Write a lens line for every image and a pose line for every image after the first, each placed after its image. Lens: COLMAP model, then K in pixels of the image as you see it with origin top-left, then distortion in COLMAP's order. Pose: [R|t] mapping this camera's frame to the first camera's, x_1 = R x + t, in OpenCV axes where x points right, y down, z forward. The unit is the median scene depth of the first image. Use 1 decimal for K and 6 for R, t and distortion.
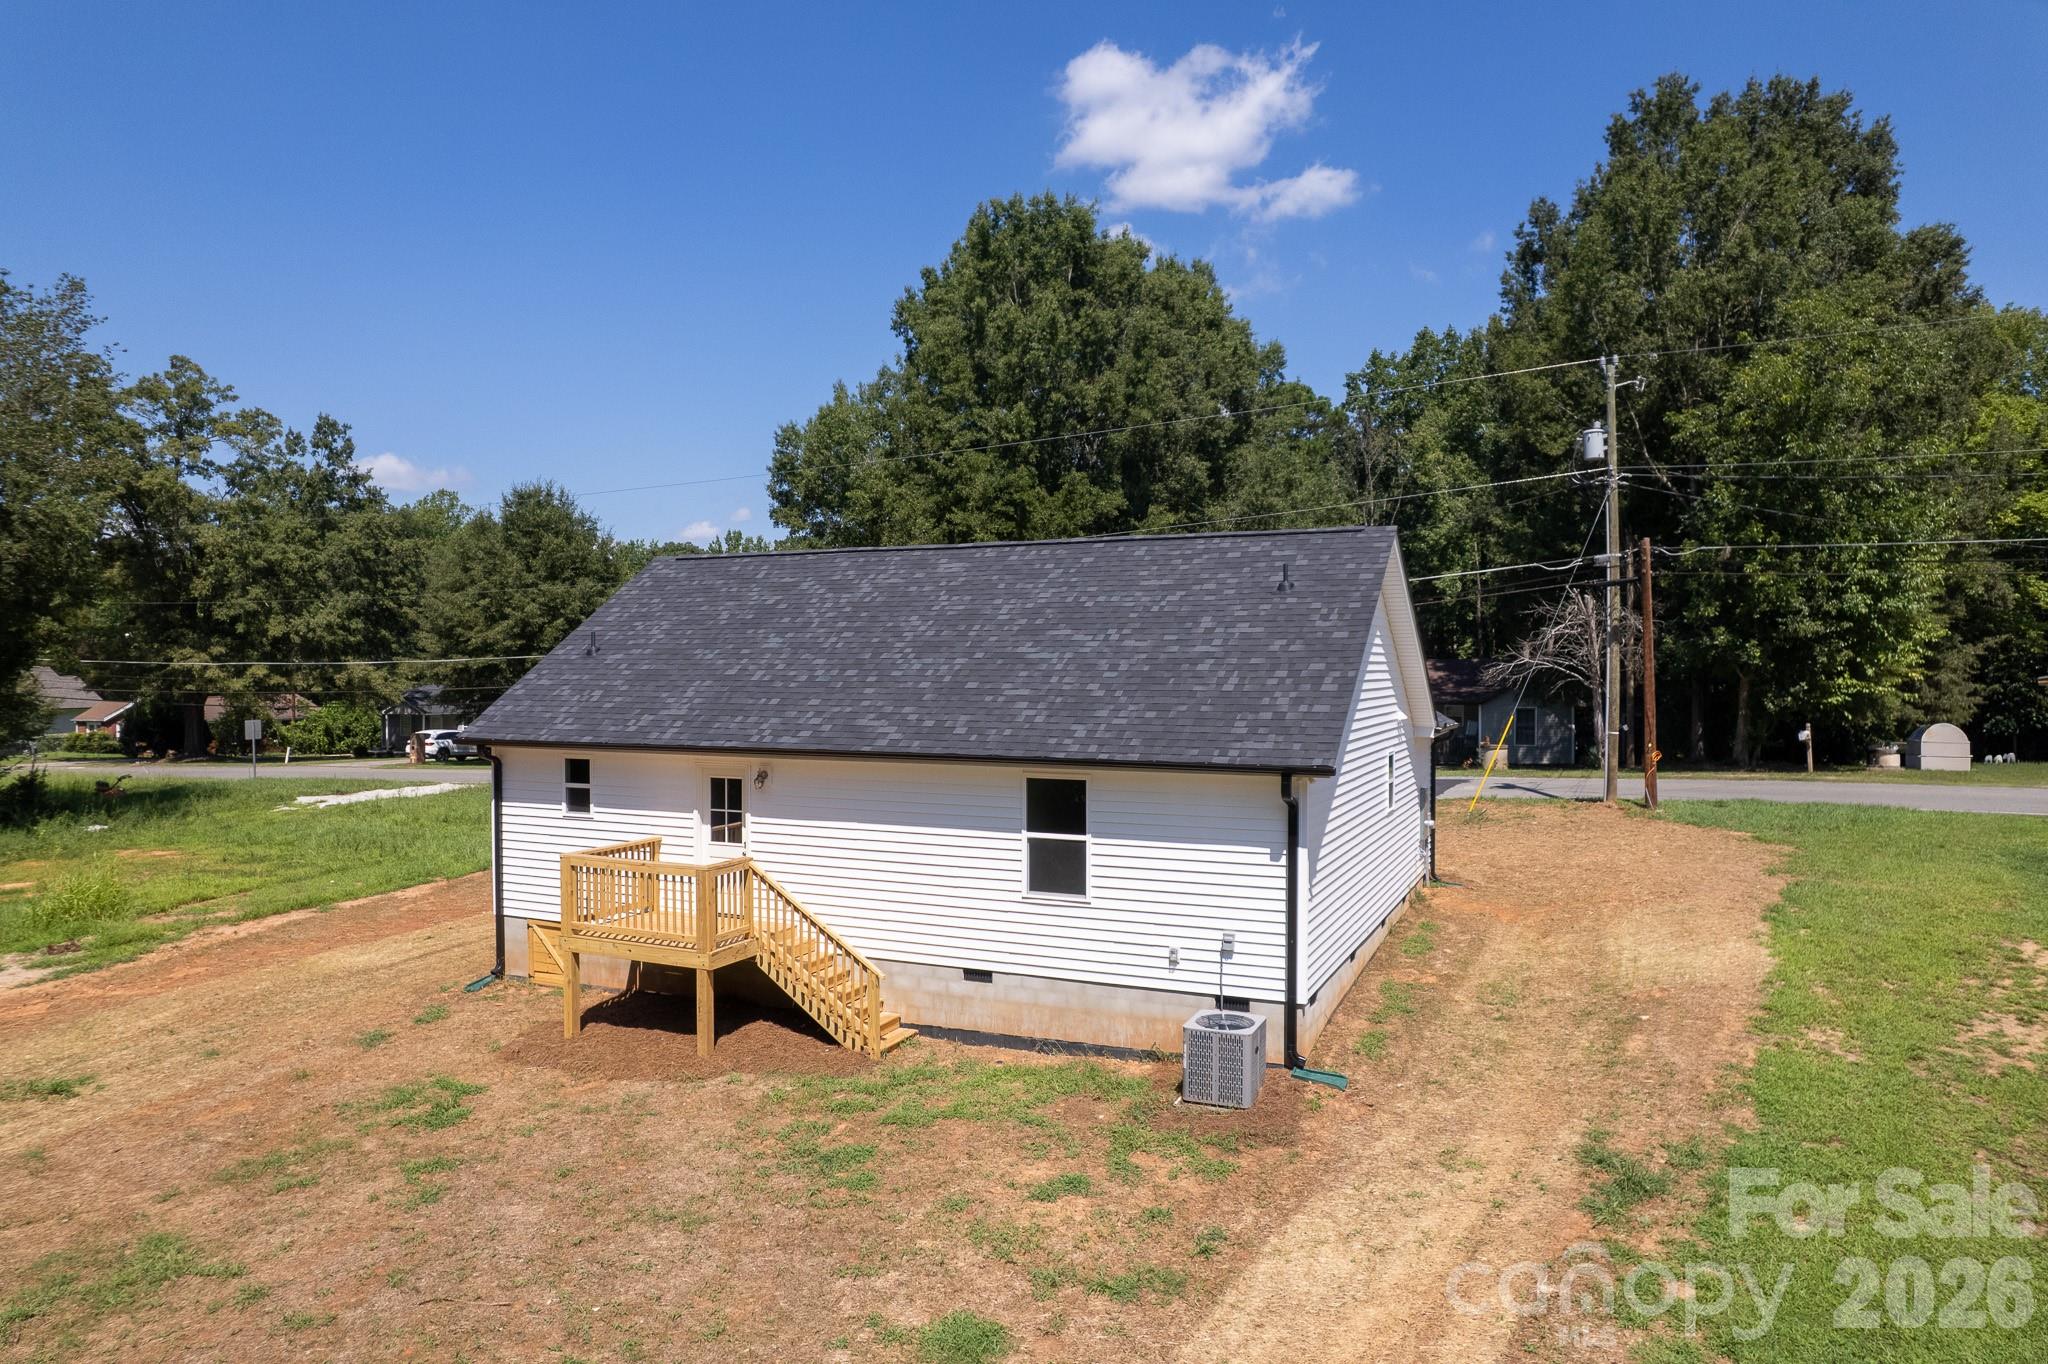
lens RADIAL K [[1310.6, 0, 1024.0], [0, 1310.6, 682.0], [0, 0, 1]] dist [-0.058885, 0.039738]
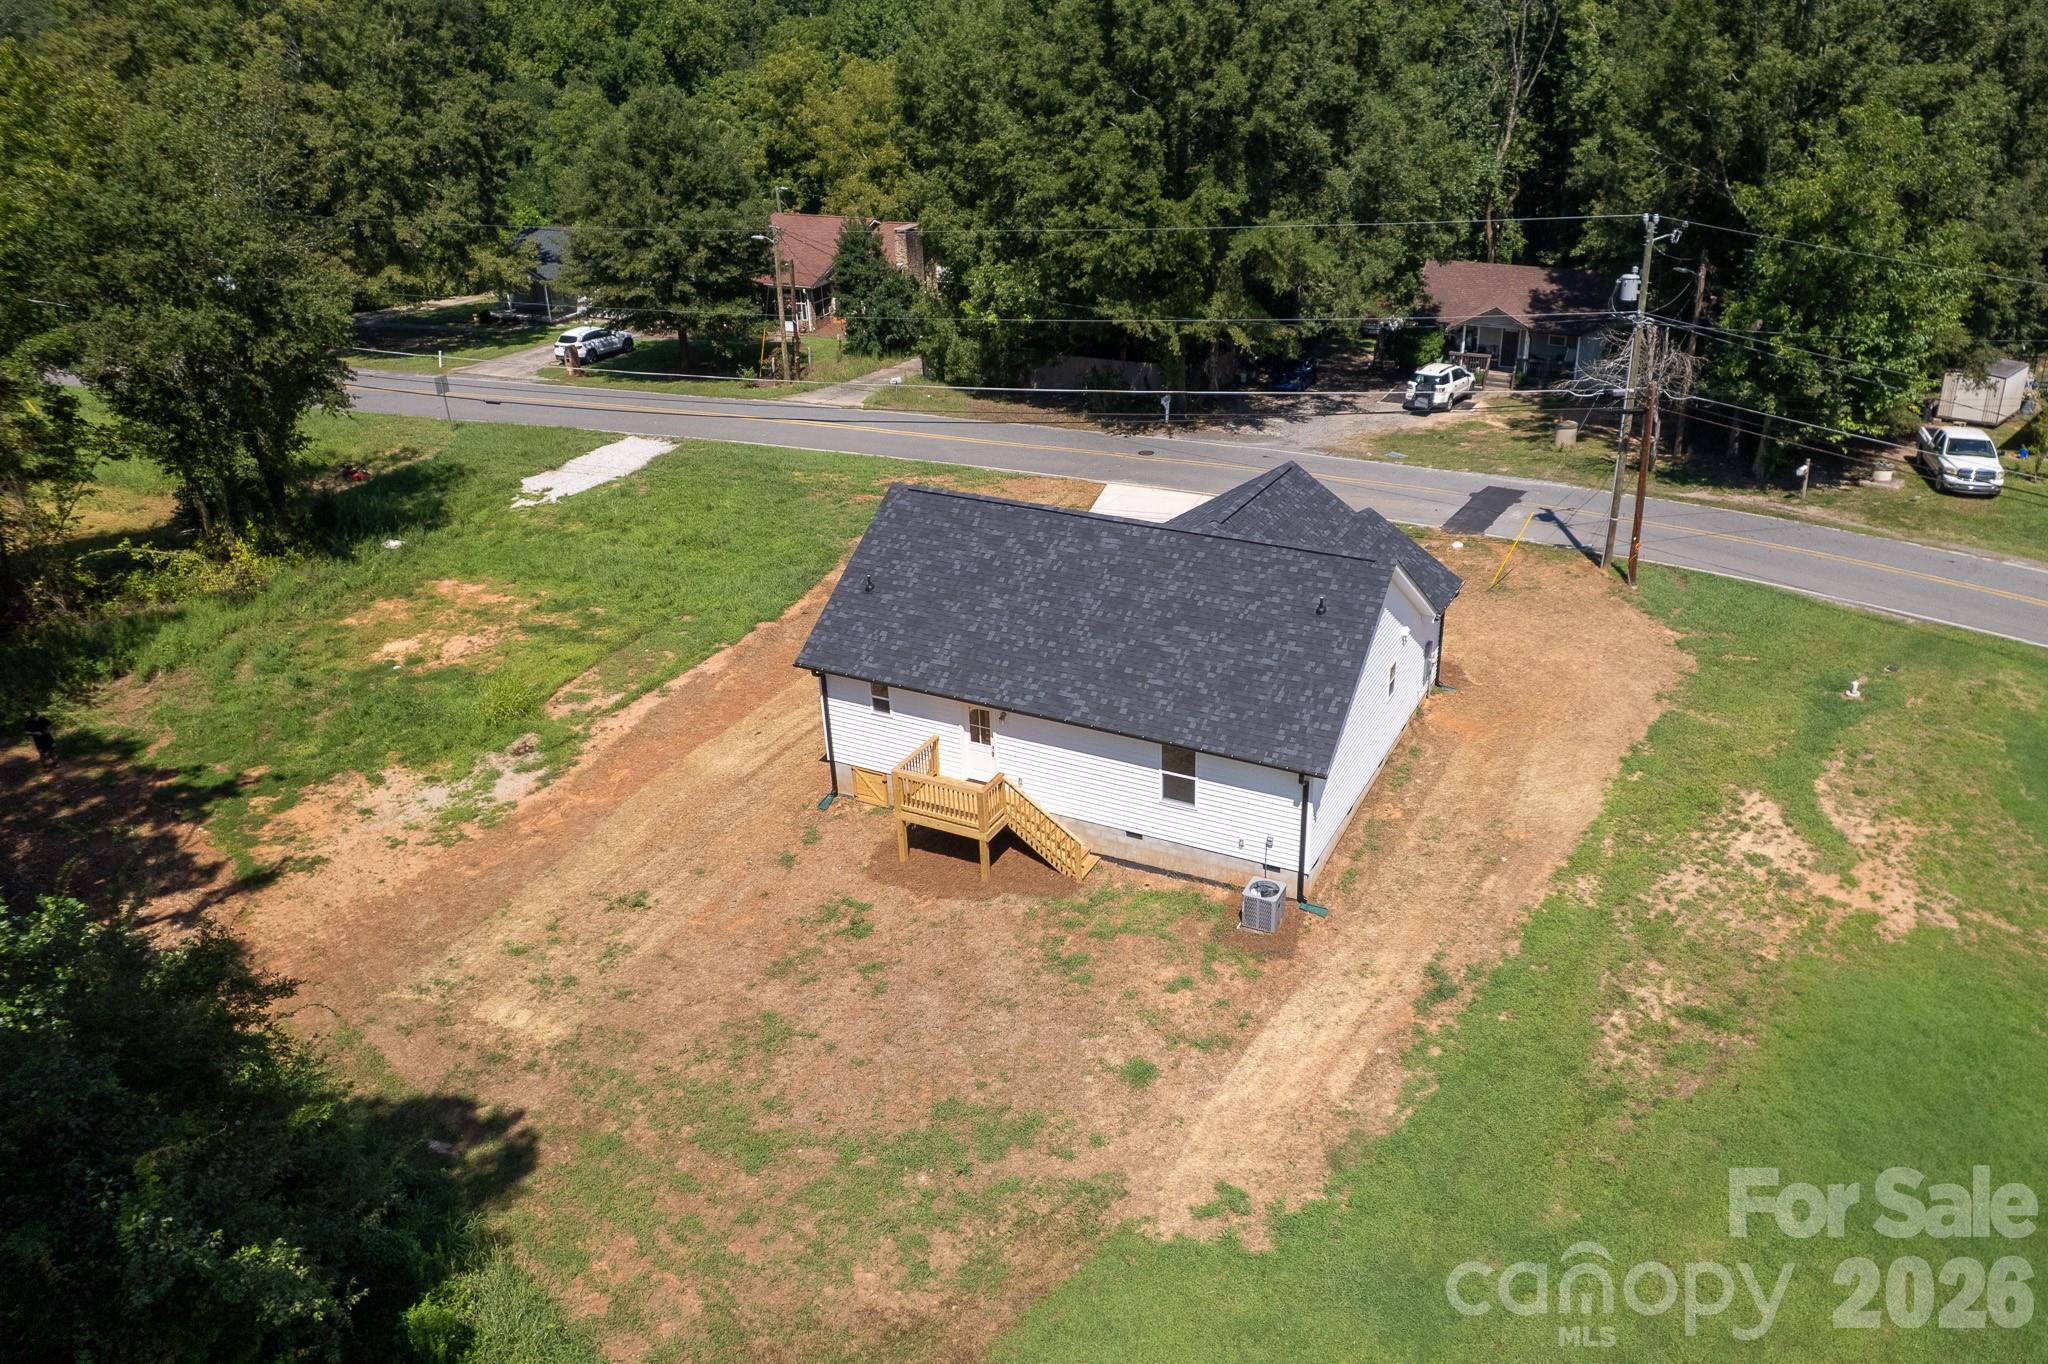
lens RADIAL K [[1501.0, 0, 1156.5], [0, 1501.0, 683.8], [0, 0, 1]] dist [-0.008632, -0.100583]
pose [[0.999961, -0.002611, 0.008379, -0.021876], [-0.001168, 0.906616, 0.421955, -0.850352], [-0.008698, -0.421949, 0.906578, -0.794918]]
